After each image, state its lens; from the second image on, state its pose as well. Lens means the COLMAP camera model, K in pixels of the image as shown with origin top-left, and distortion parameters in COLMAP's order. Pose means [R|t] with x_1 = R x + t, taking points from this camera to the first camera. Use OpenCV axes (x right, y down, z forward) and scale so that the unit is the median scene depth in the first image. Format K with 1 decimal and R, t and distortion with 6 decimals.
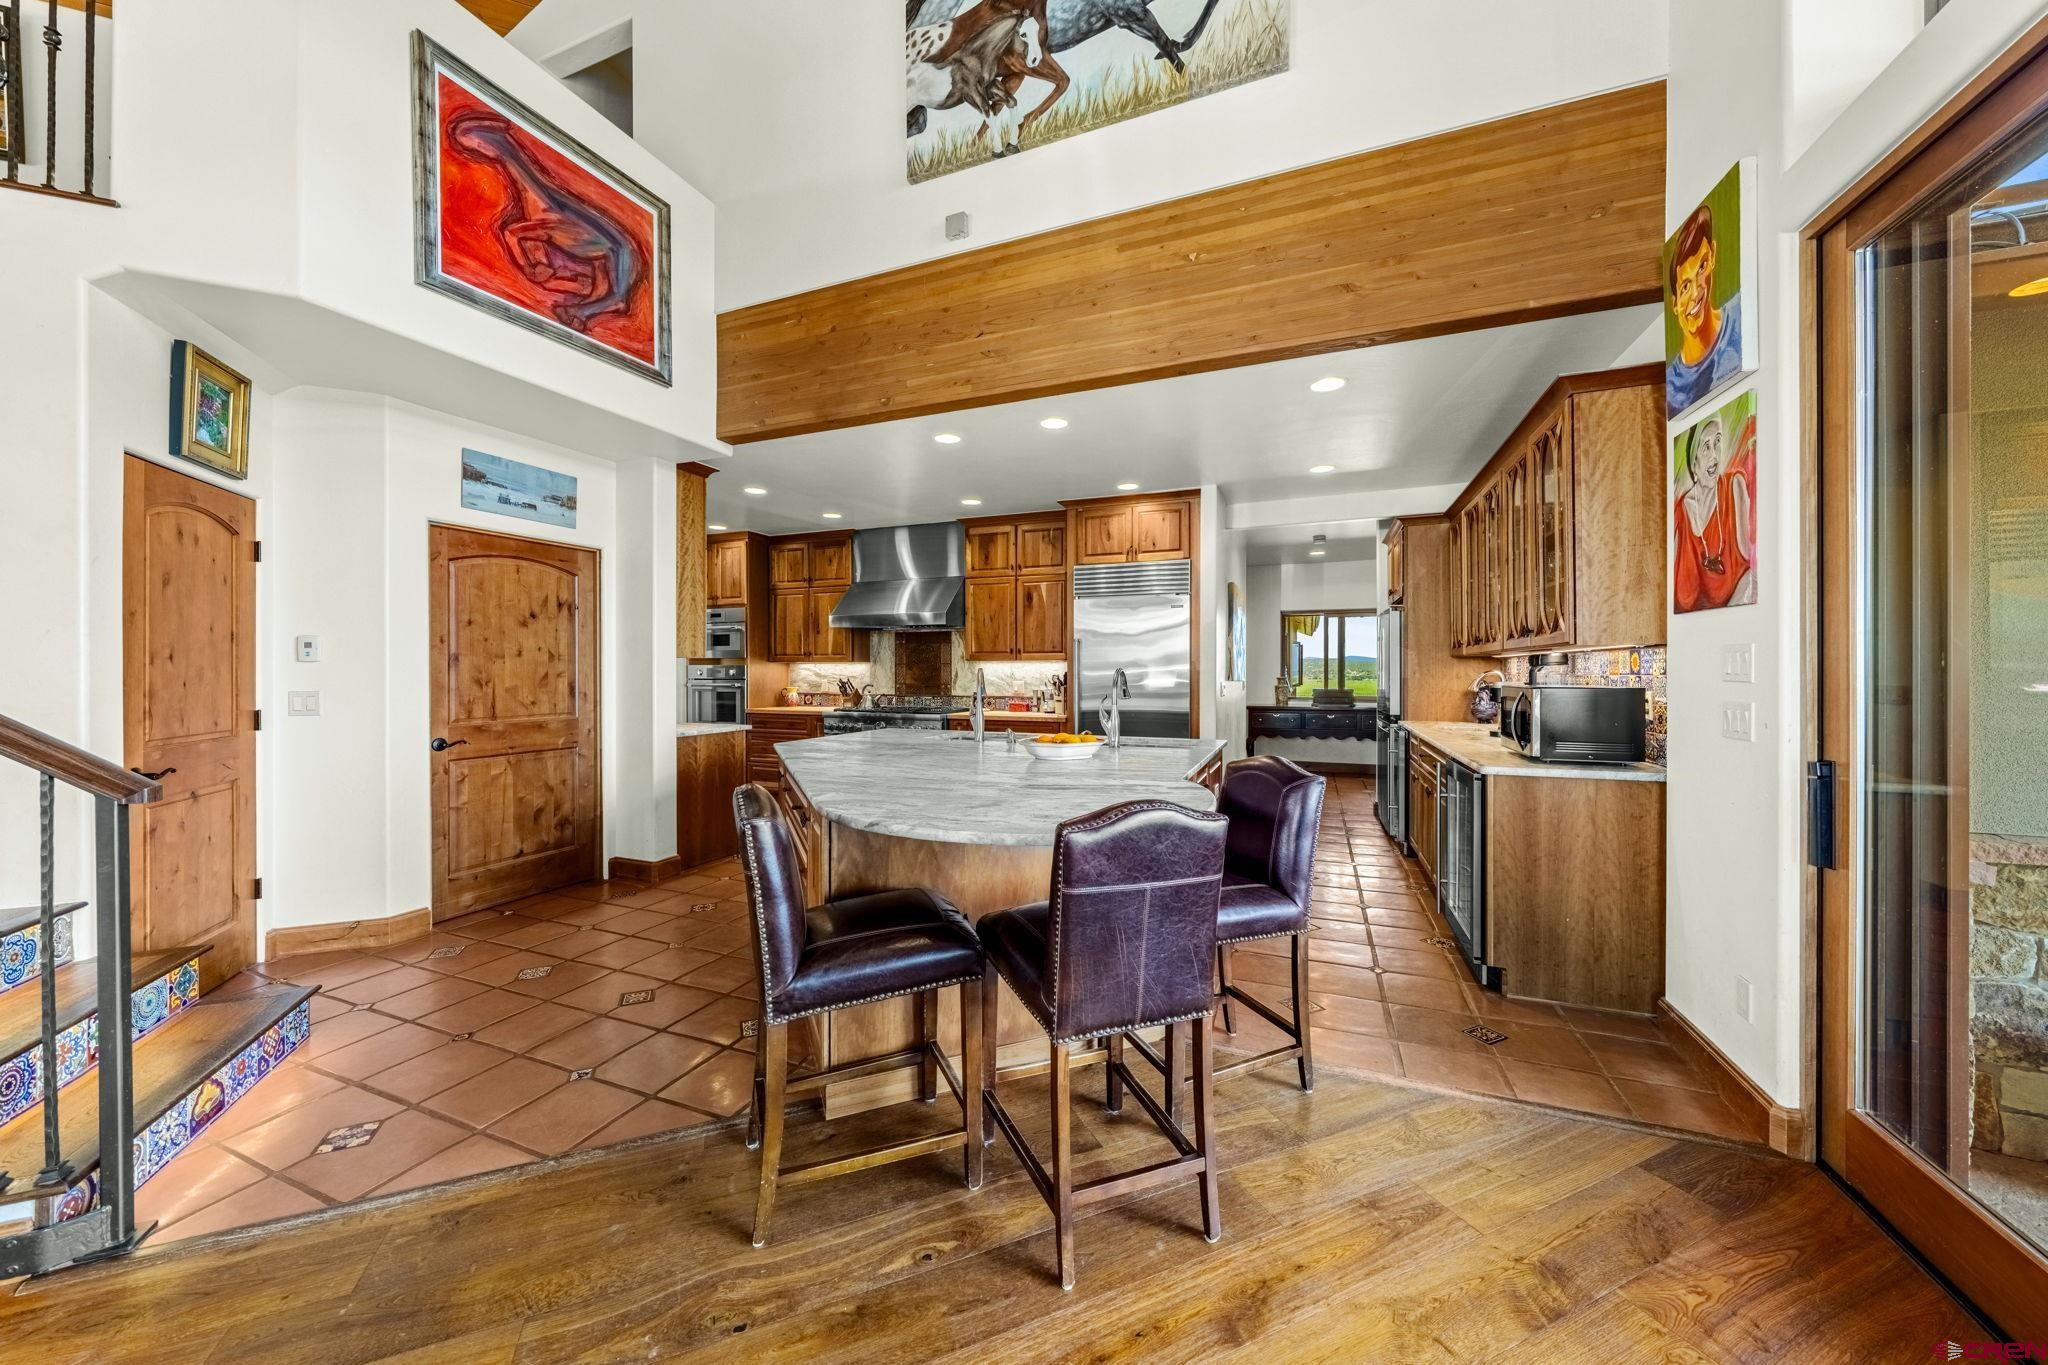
lens RADIAL K [[711.7, 0, 1024.0], [0, 711.7, 682.5], [0, 0, 1]] dist [0.000994, 0.000243]
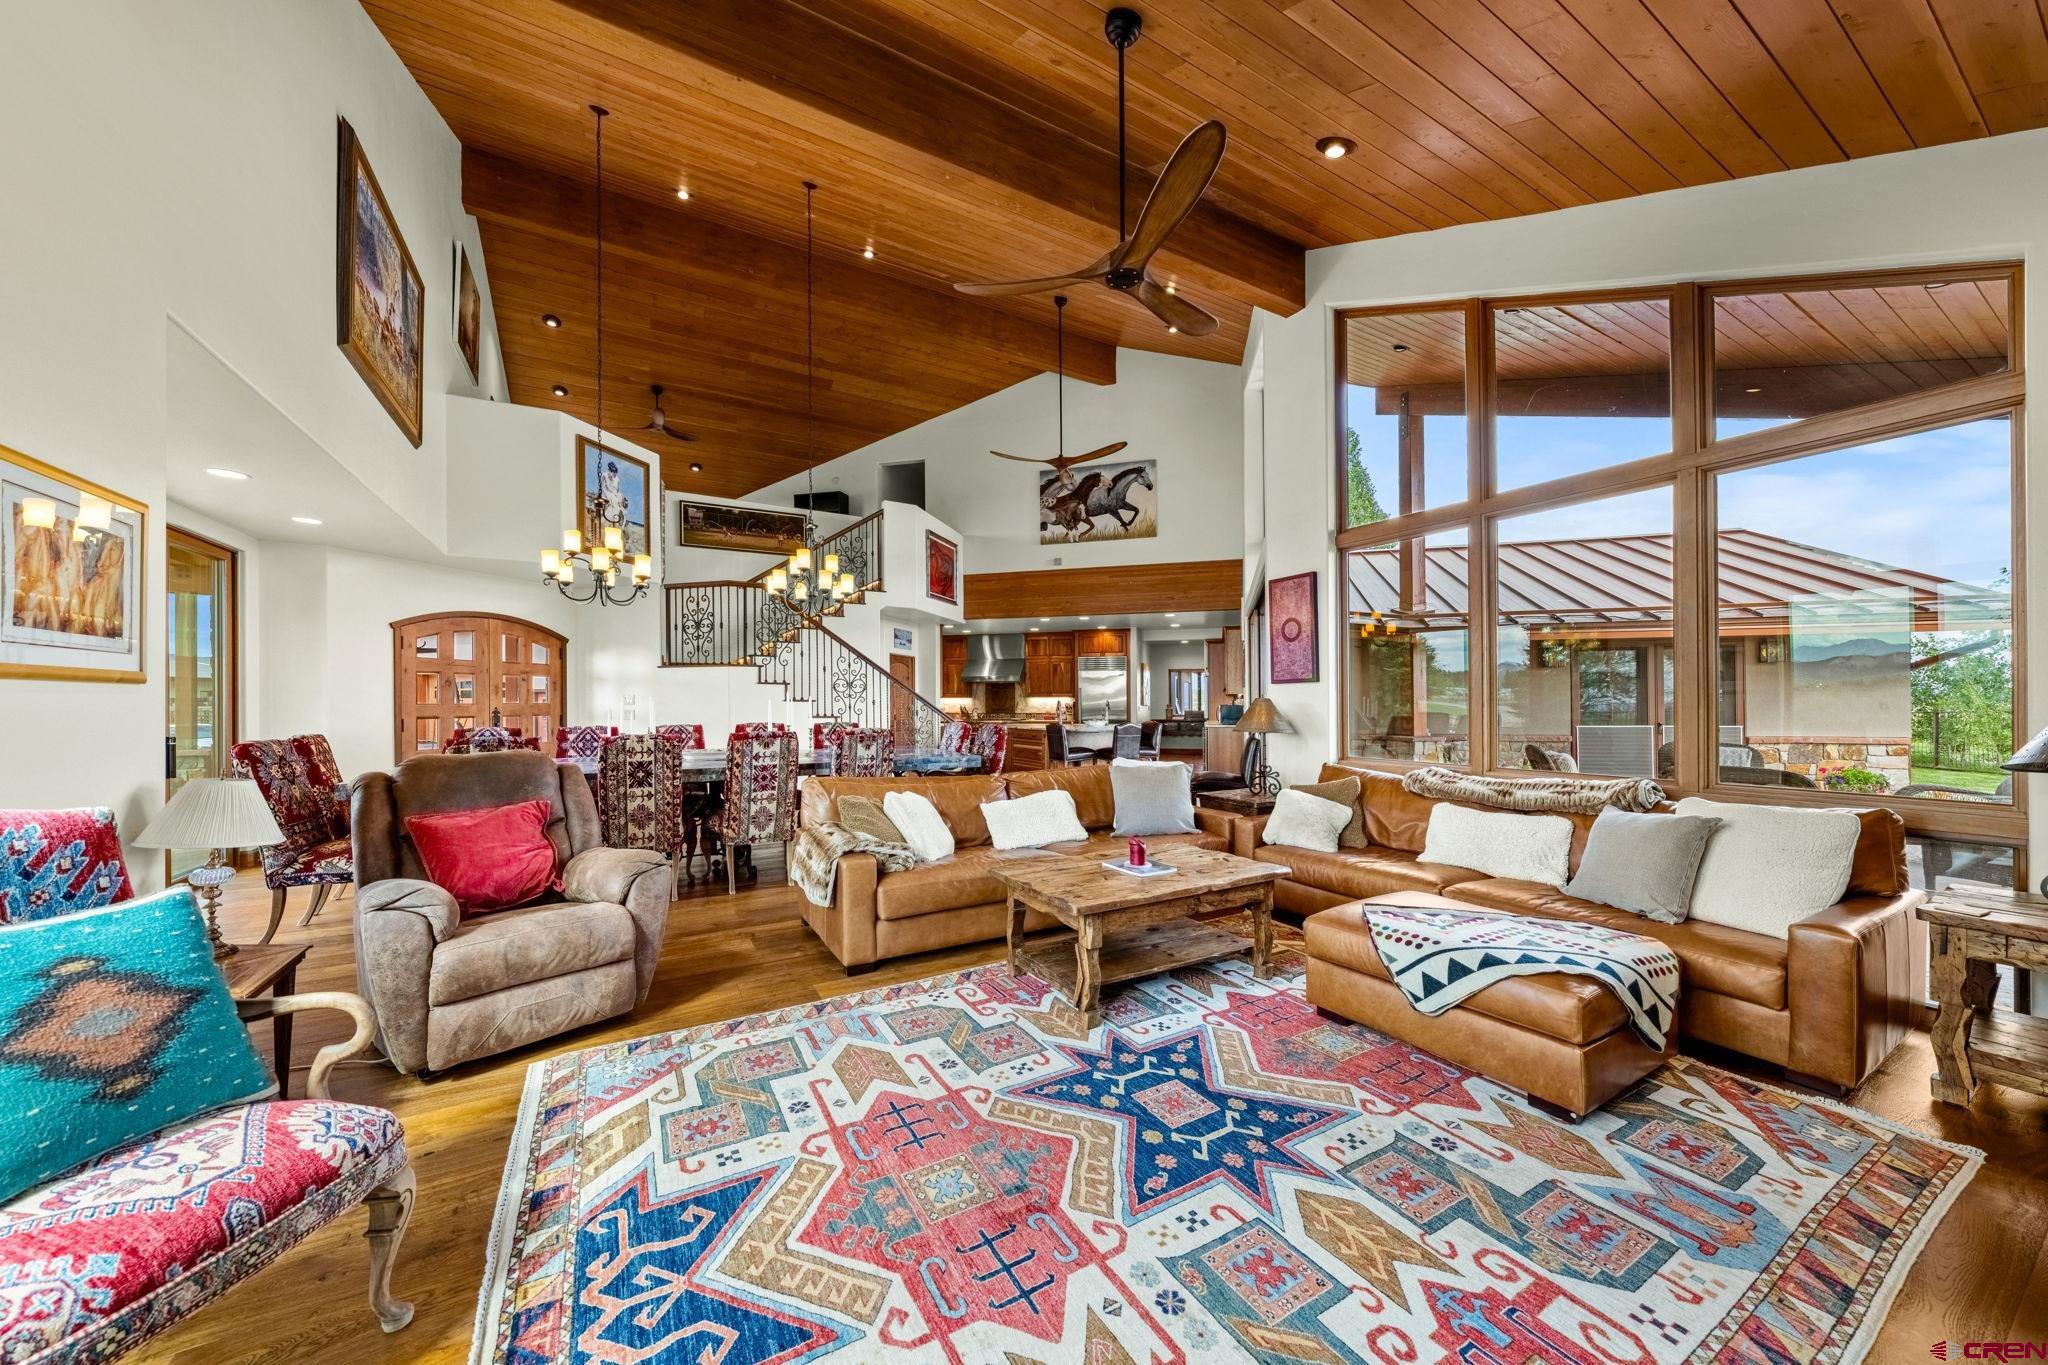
lens RADIAL K [[711.7, 0, 1024.0], [0, 711.7, 682.5], [0, 0, 1]] dist [0.000994, 0.000243]
pose [[0.992553, -0.001798, 0.121802, -0.615334], [0.007113, 0.999040, -0.043216, 0.033694], [-0.121607, 0.043760, 0.991613, -2.050068]]
